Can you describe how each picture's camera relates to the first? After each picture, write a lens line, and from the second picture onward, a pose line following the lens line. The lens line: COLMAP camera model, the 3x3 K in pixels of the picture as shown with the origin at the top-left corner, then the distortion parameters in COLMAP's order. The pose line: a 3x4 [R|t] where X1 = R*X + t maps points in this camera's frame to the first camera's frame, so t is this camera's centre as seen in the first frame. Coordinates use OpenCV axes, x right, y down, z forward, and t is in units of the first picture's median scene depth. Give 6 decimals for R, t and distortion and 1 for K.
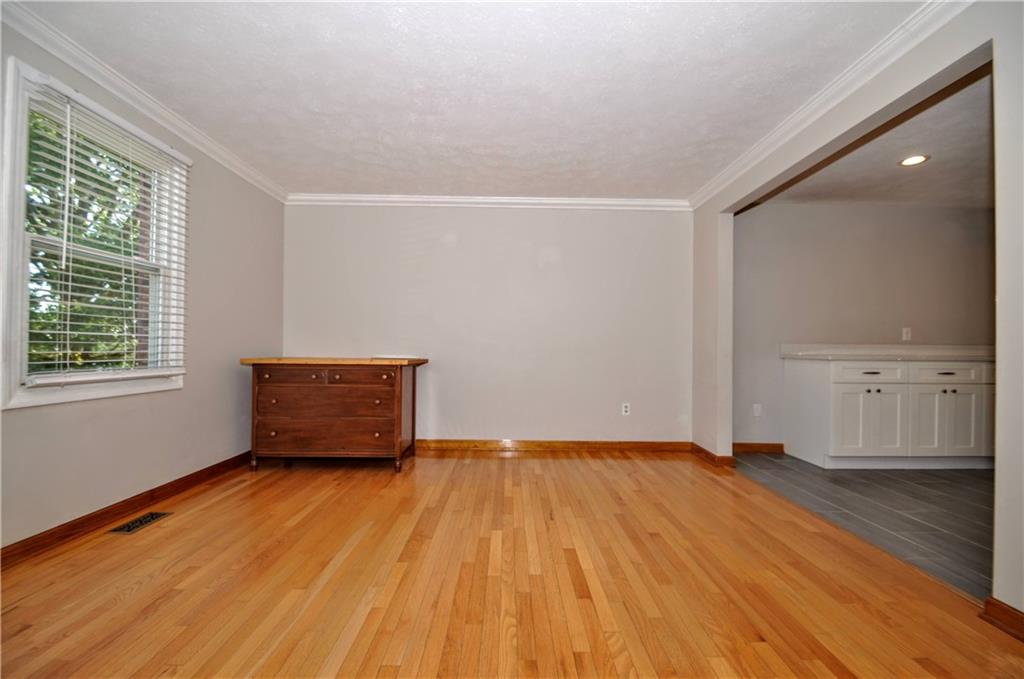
lens RADIAL K [[448.9, 0, 512.5], [0, 448.9, 344.1], [0, 0, 1]] dist [0.002093, -0.011714]
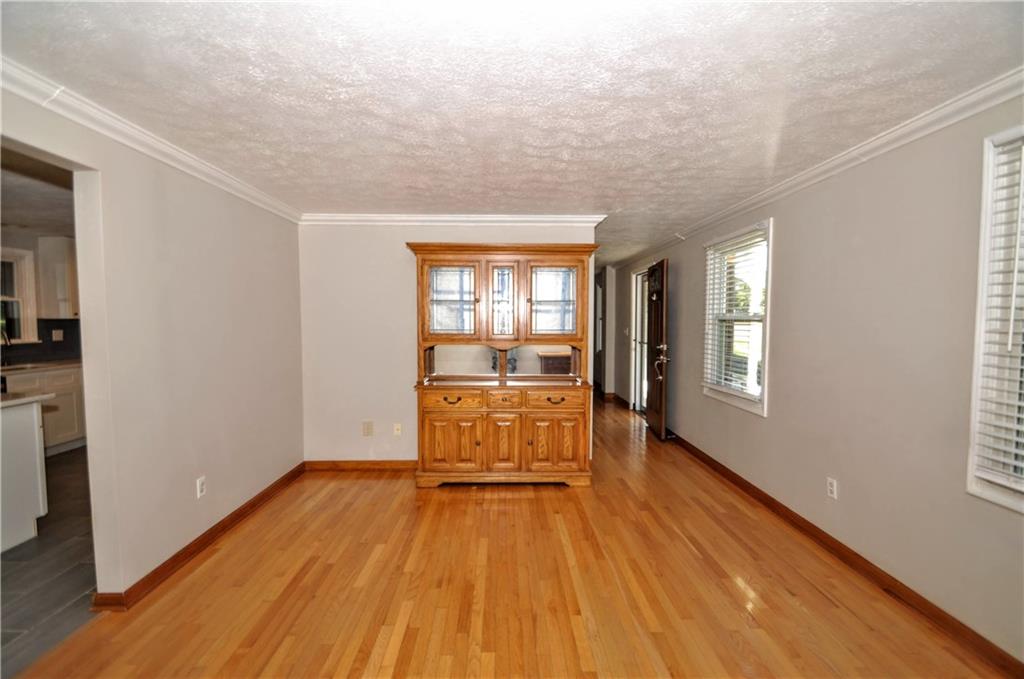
lens RADIAL K [[458.8, 0, 507.8], [0, 458.8, 344.2], [0, 0, 1]] dist [0.002935, -0.009370]
pose [[-0.999901, -0.011490, -0.008130, -0.044346], [-0.011879, 0.998704, 0.049488, -0.153034], [0.007551, 0.049580, -0.998742, 1.326314]]
